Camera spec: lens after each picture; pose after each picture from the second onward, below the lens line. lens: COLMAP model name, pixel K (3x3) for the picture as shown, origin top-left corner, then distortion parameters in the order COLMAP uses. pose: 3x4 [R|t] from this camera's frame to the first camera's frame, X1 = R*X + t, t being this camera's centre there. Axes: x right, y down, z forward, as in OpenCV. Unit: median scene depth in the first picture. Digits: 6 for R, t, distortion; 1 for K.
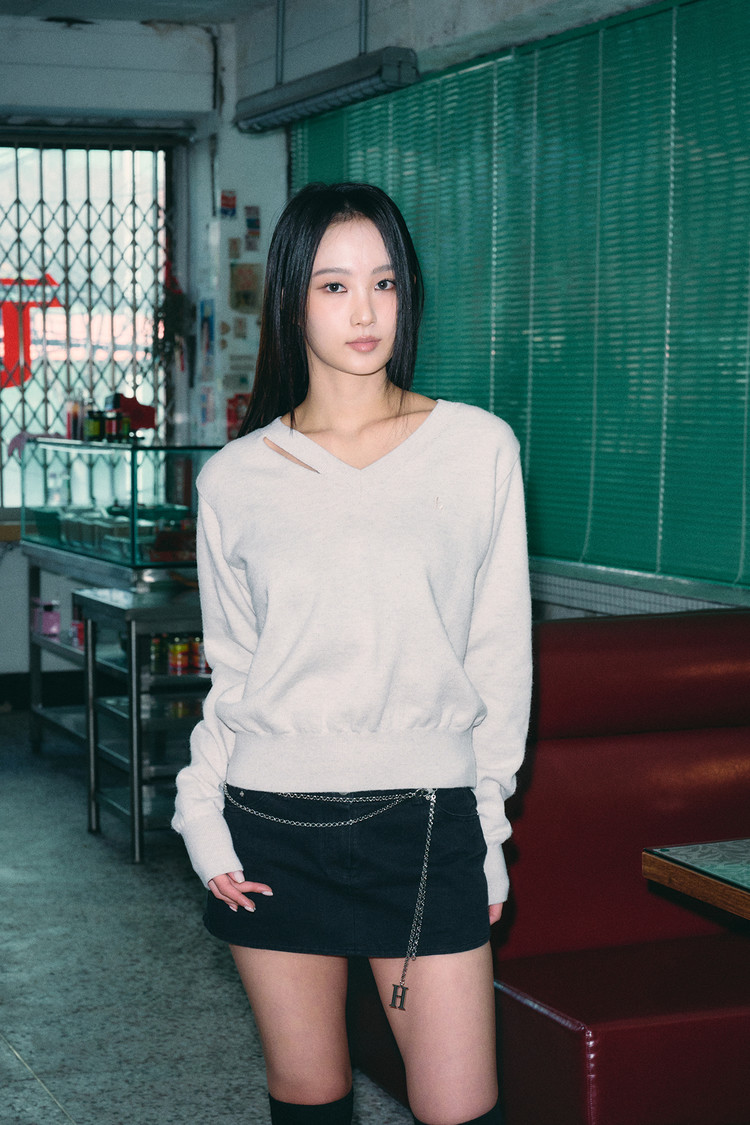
lens RADIAL K [[2224.9, 0, 371.8], [0, 2224.9, 567.4], [0, 0, 1]] dist [0.008579, -0.185631]
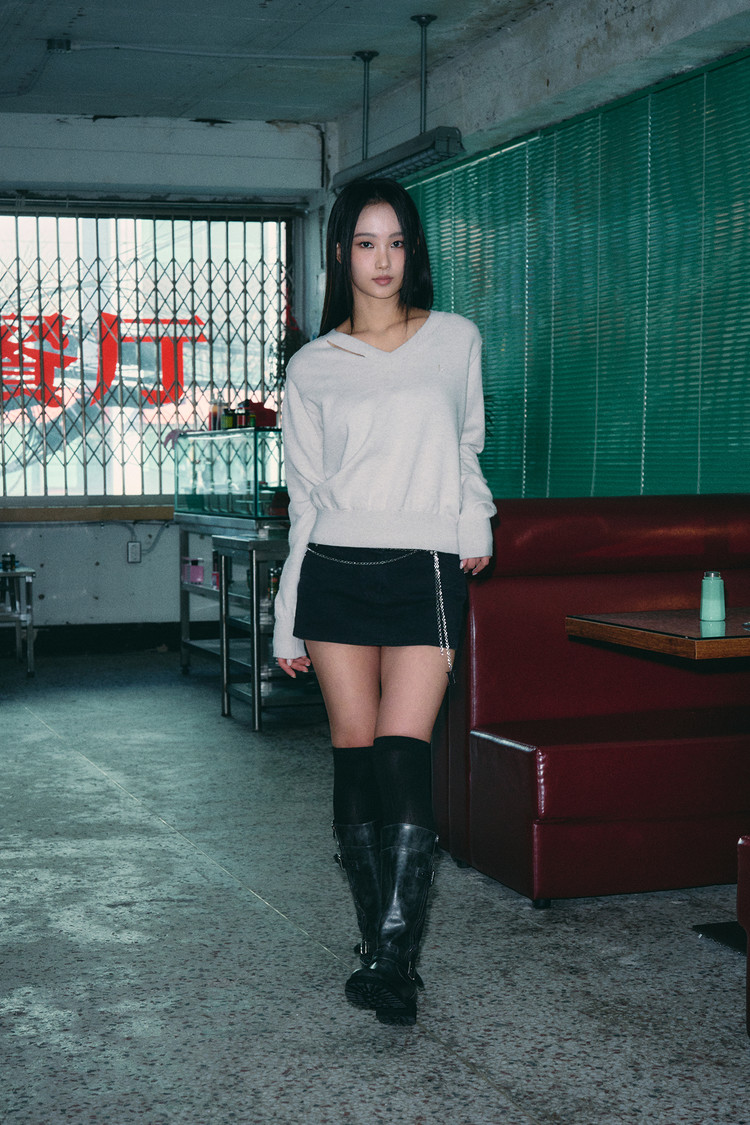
lens RADIAL K [[1961.4, 0, 375.0], [0, 1961.4, 562.5], [0, 0, 1]] dist [-0.014543, -0.151505]
pose [[0.998190, -0.002520, -0.060086, 0.034191], [0.000480, 0.999424, -0.033945, 0.064228], [0.060137, 0.033854, 0.997616, -0.167426]]
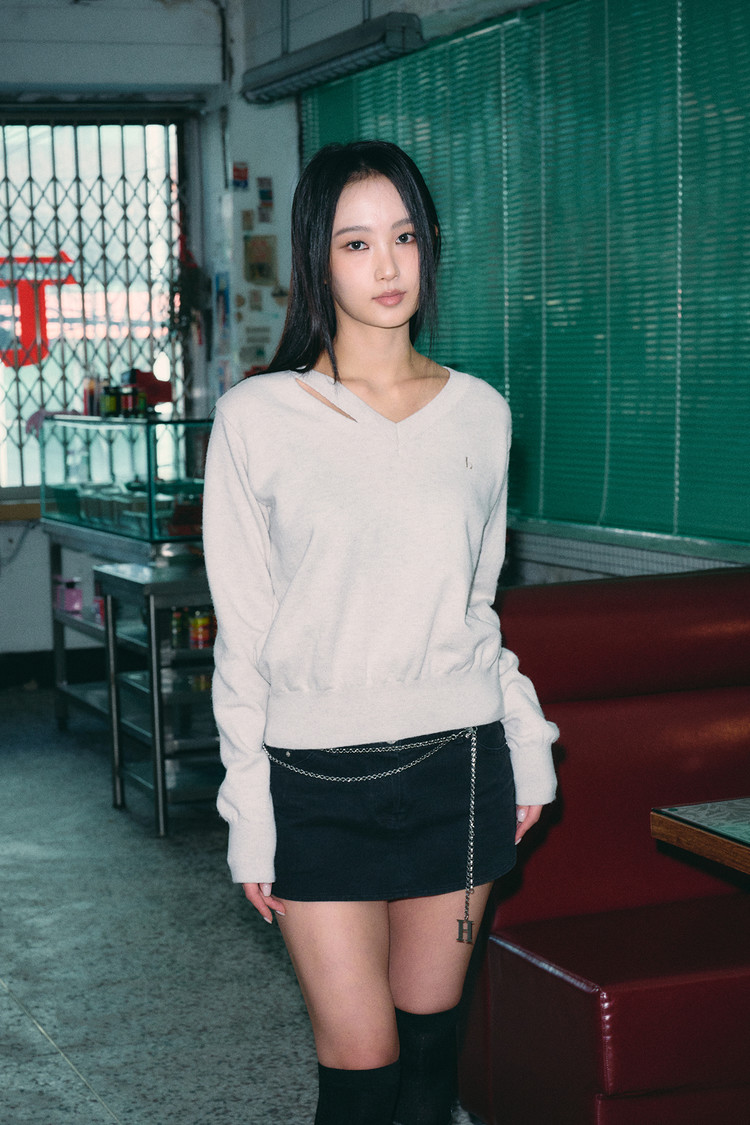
lens RADIAL K [[2224.9, 0, 371.8], [0, 2224.9, 567.4], [0, 0, 1]] dist [0.008579, -0.185631]
pose [[0.999567, -0.024643, -0.016106, 0.007346], [0.024846, 0.999613, 0.012495, 0.001320], [0.015792, -0.012889, 0.999792, 0.001362]]
